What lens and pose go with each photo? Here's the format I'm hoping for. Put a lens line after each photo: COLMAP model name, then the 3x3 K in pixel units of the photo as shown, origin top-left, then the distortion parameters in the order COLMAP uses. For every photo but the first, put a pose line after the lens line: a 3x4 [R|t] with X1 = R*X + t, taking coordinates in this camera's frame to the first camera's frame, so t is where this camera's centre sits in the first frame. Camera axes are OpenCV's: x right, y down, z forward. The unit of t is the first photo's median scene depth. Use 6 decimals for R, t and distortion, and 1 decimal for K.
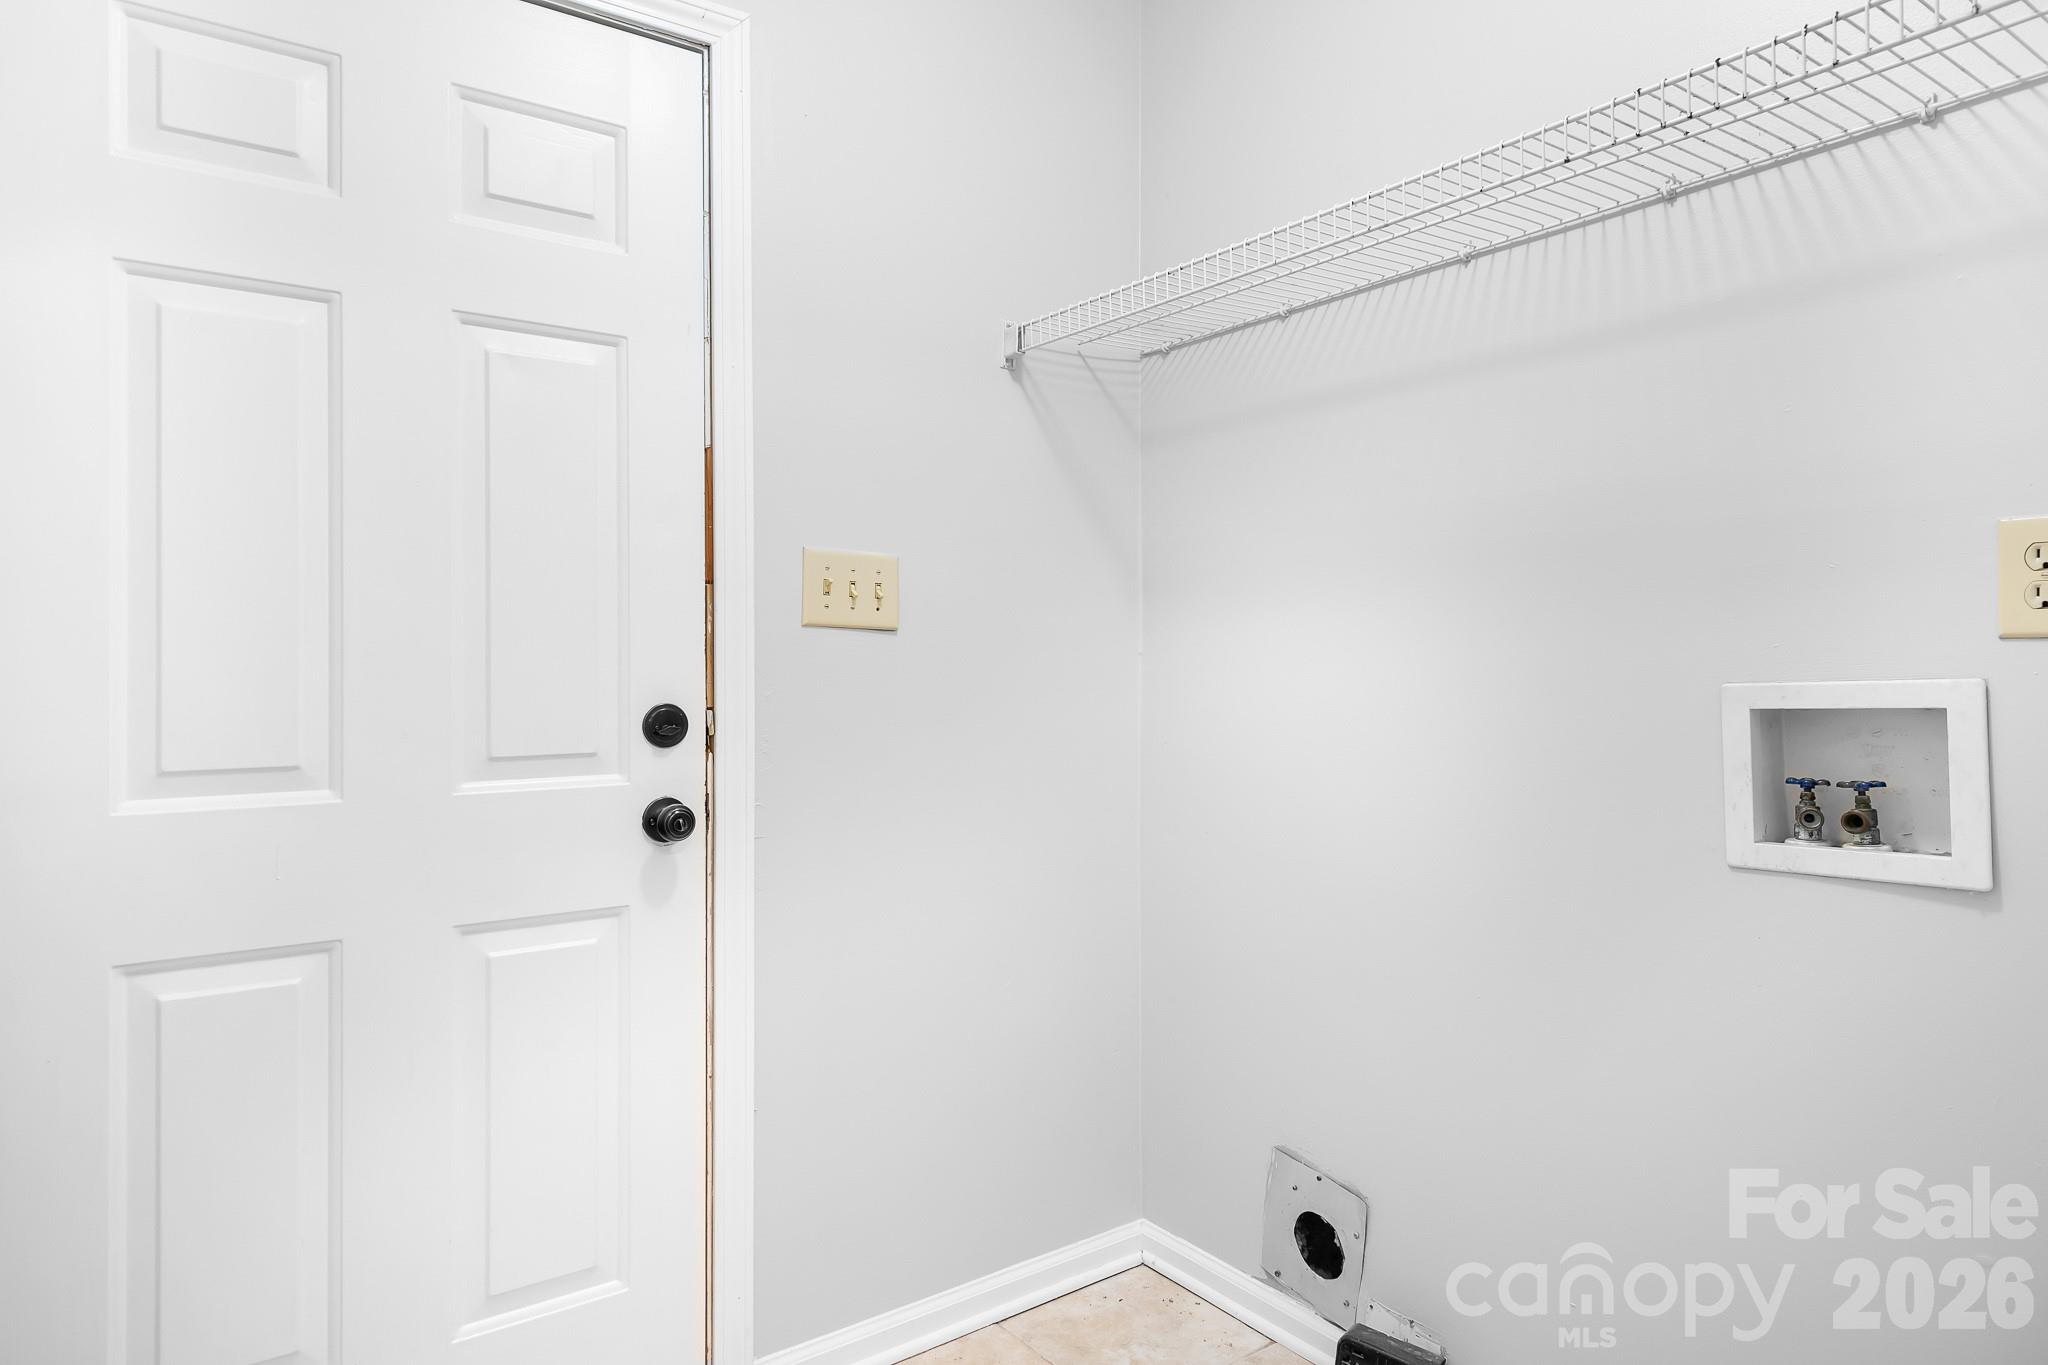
lens RADIAL K [[1228.4, 0, 1024.7], [0, 1228.4, 677.5], [0, 0, 1]] dist [0.003491, 0.000235]
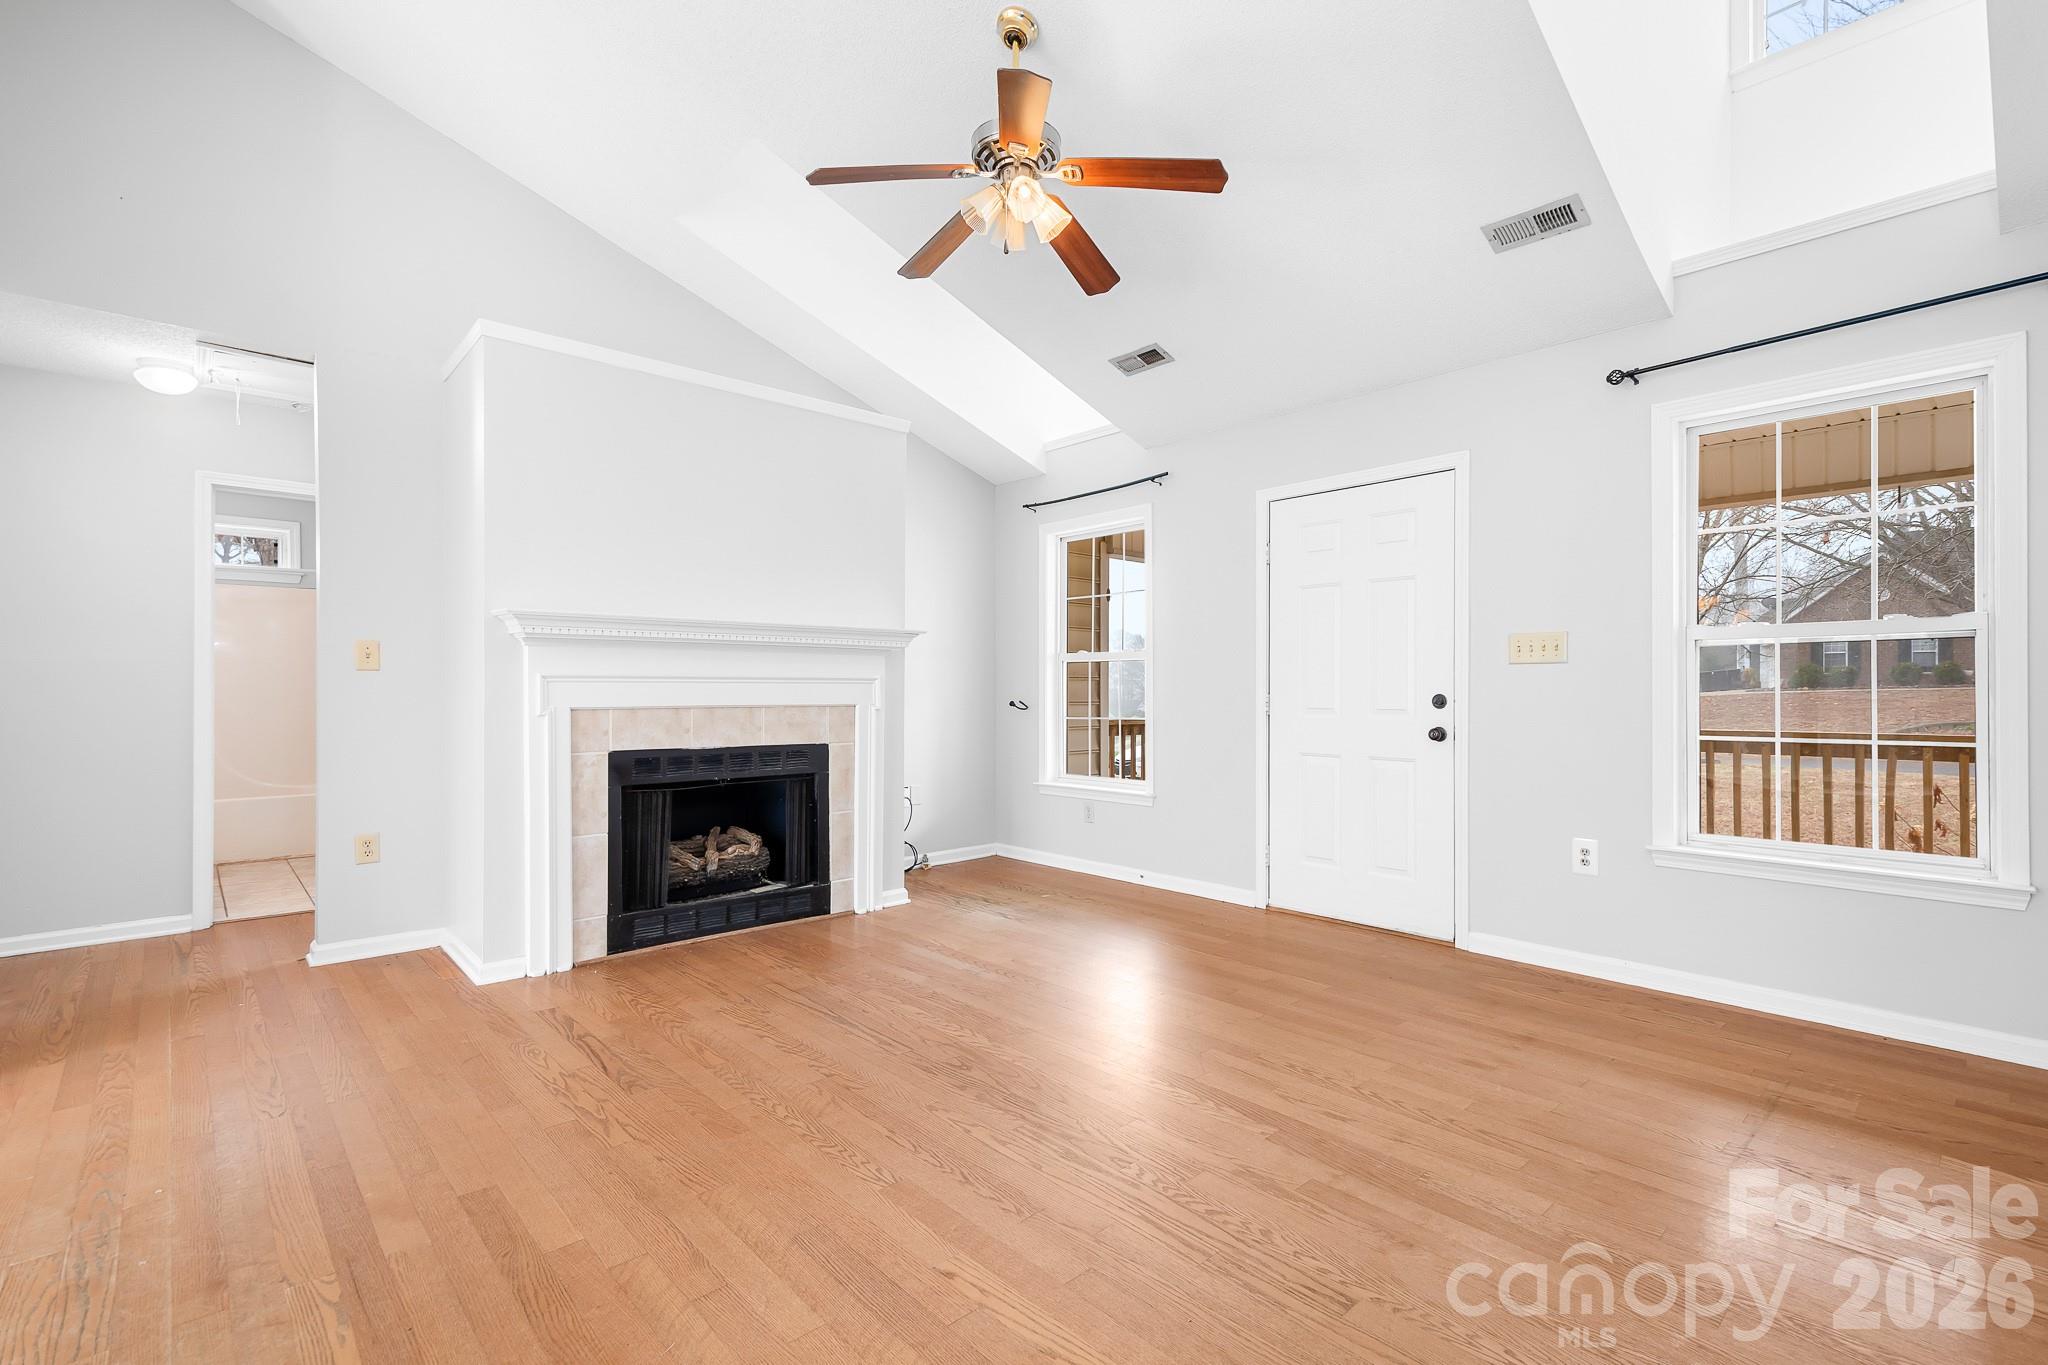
lens RADIAL K [[915.6, 0, 1022.8], [0, 915.6, 684.5], [0, 0, 1]] dist [-0.001225, -0.000171]
pose [[0.135061, 0.005530, -0.990822, 1.723800], [0.008324, 0.999943, 0.006716, -0.023885], [0.990802, -0.009155, 0.135007, -0.275592]]
